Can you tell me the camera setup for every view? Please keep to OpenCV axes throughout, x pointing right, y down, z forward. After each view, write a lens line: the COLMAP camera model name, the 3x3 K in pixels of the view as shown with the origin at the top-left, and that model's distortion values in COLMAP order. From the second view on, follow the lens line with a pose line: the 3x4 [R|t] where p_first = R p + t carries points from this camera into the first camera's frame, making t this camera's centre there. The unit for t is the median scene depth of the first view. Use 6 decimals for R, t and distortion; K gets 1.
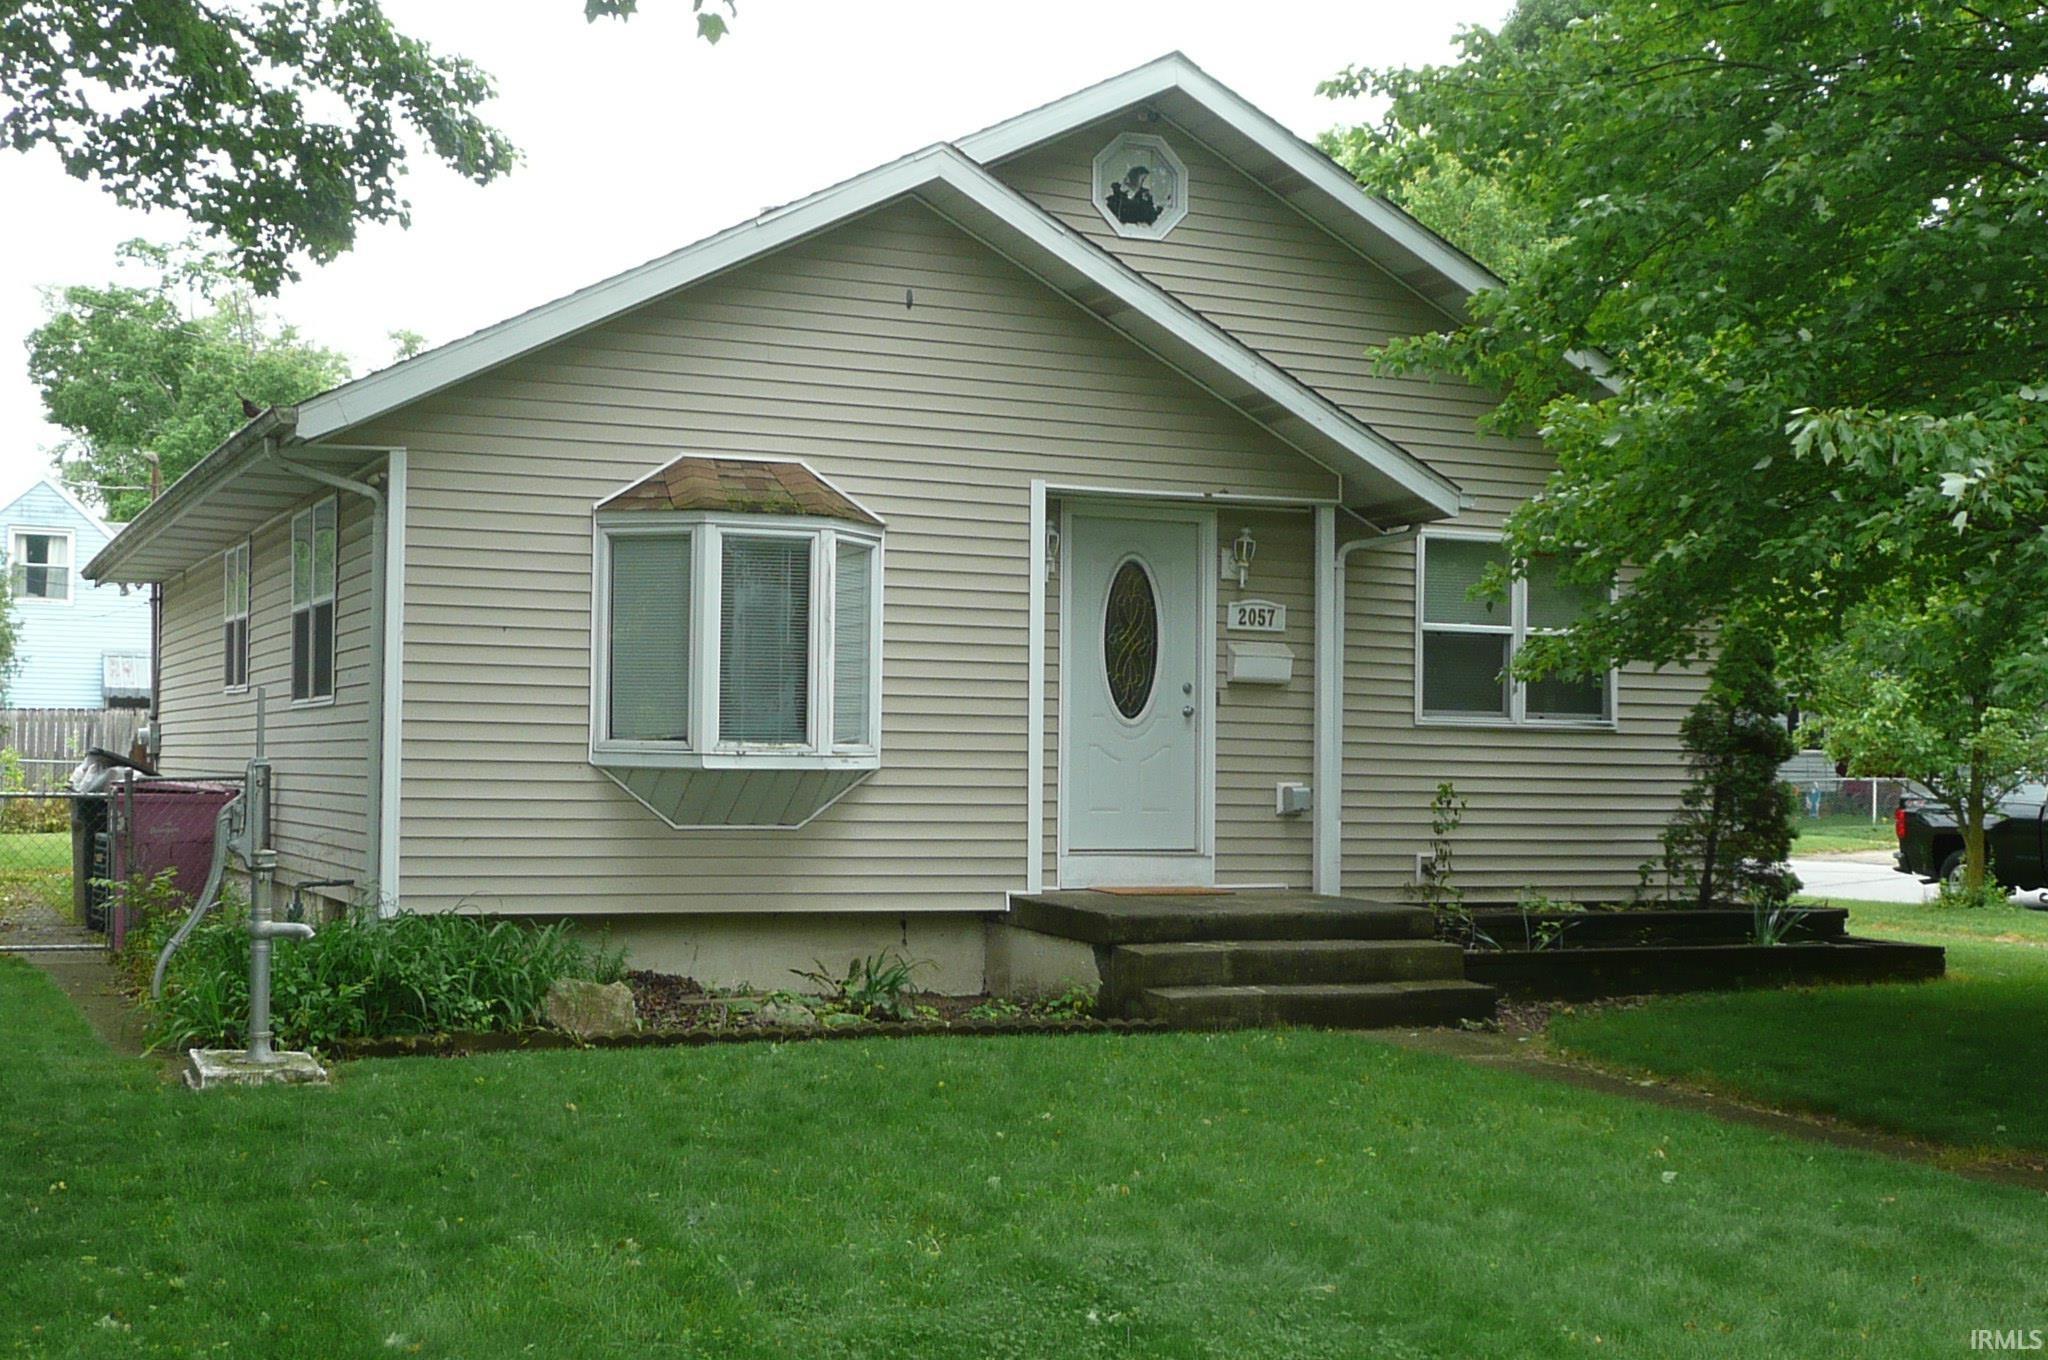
lens RADIAL K [[2596.5, 0, 1024.0], [0, 2596.5, 680.0], [0, 0, 1]] dist [-0.051637, 0.012443]
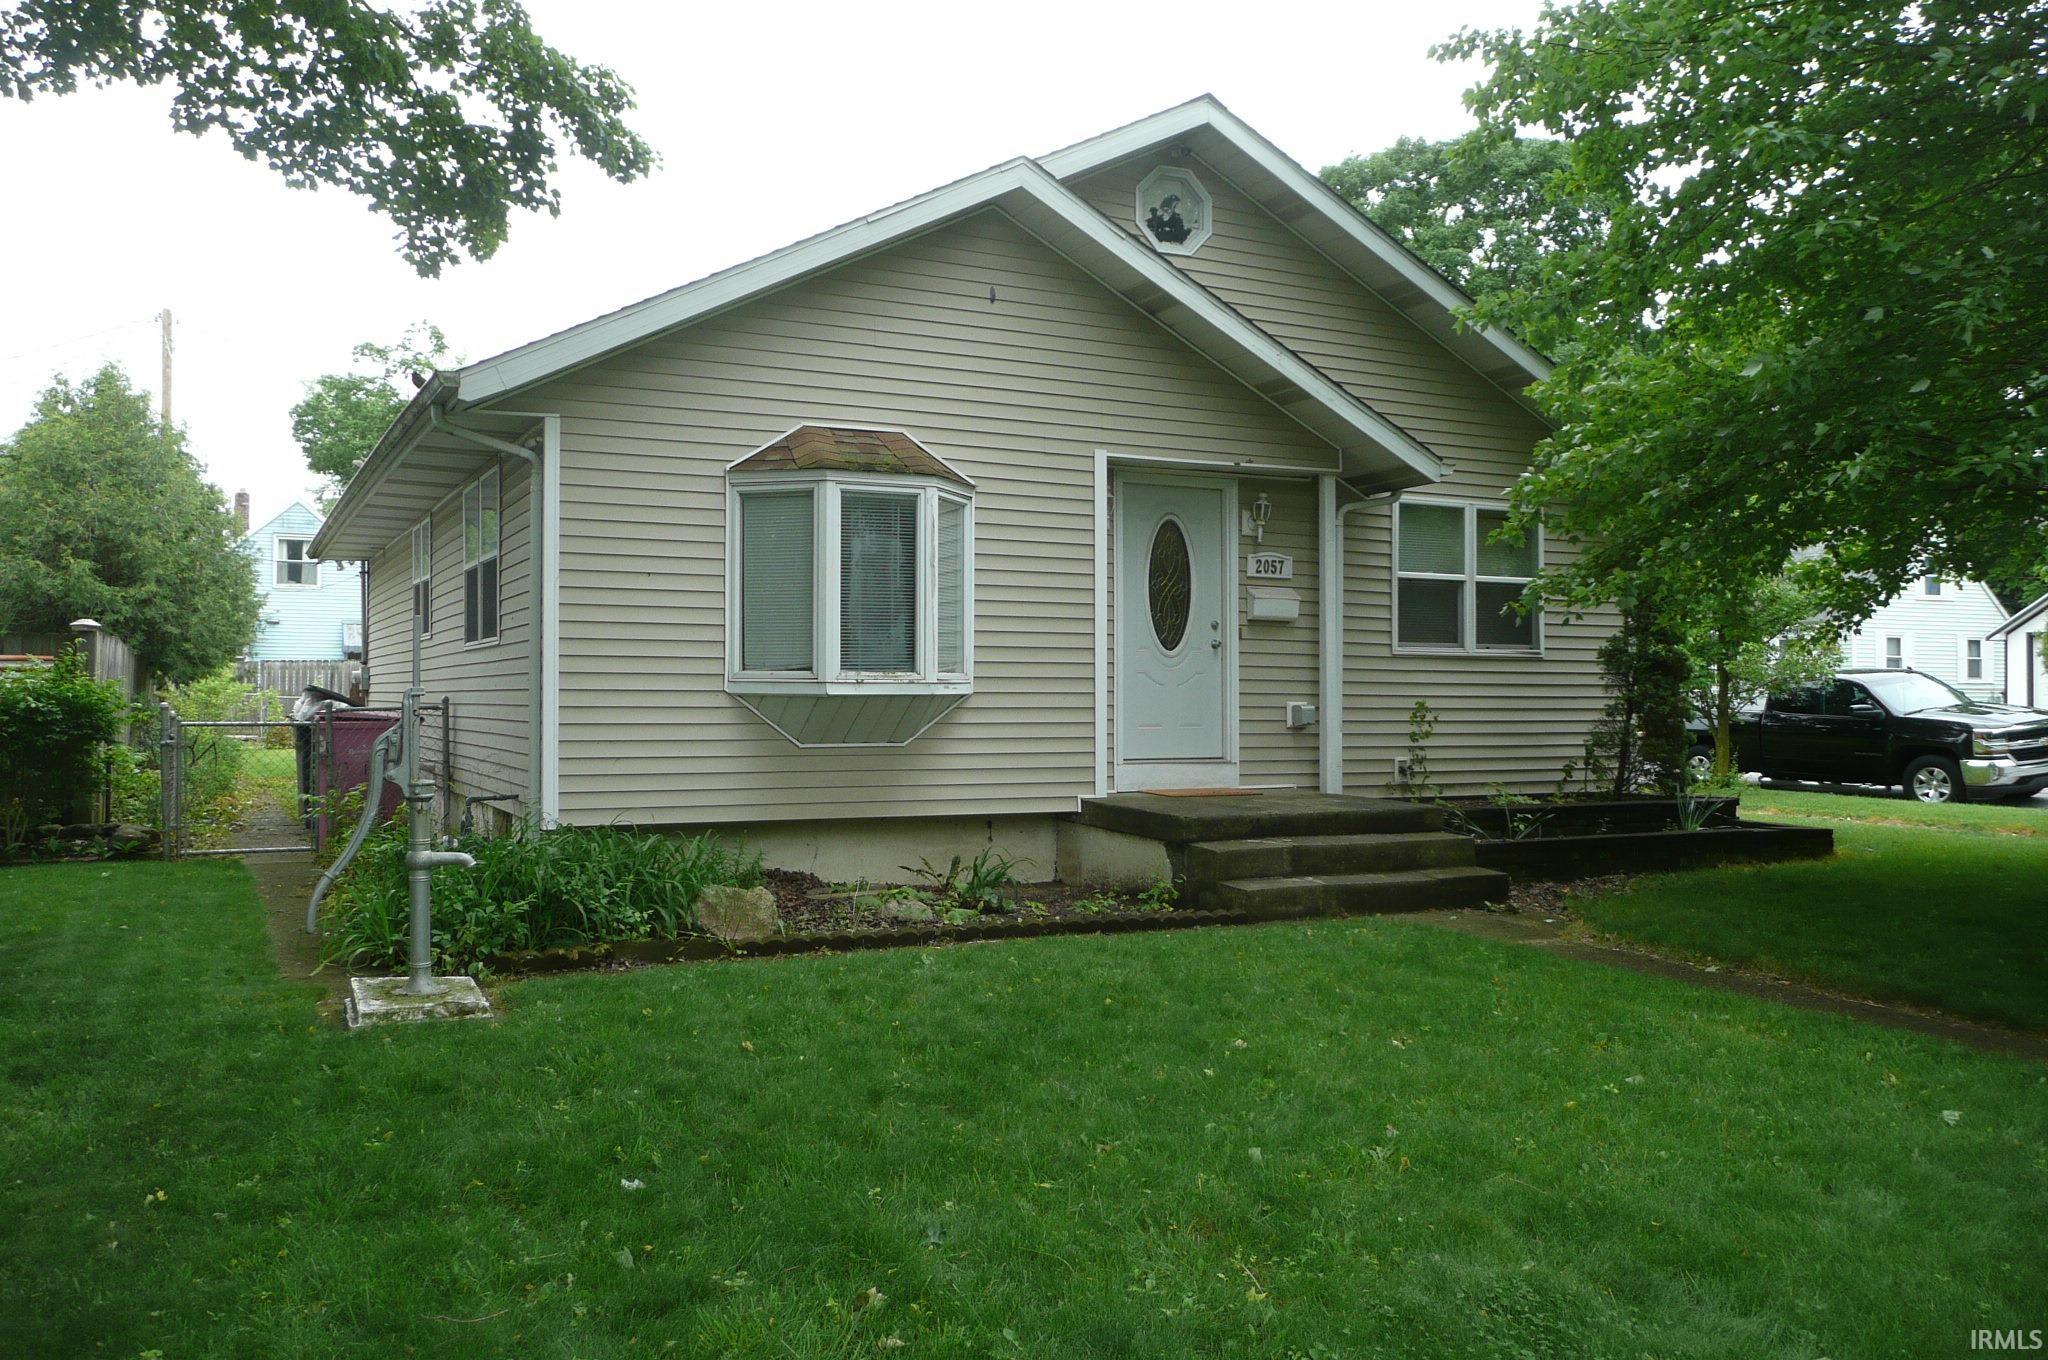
lens RADIAL K [[1821.8, 0, 1135.8], [0, 1821.8, 678.8], [0, 0, 1]] dist [-0.035748, 0.001927]
pose [[0.997267, -0.009896, 0.073217, -0.043055], [0.007999, 0.999626, 0.026162, 0.006575], [-0.073449, -0.025505, 0.996973, 0.174249]]
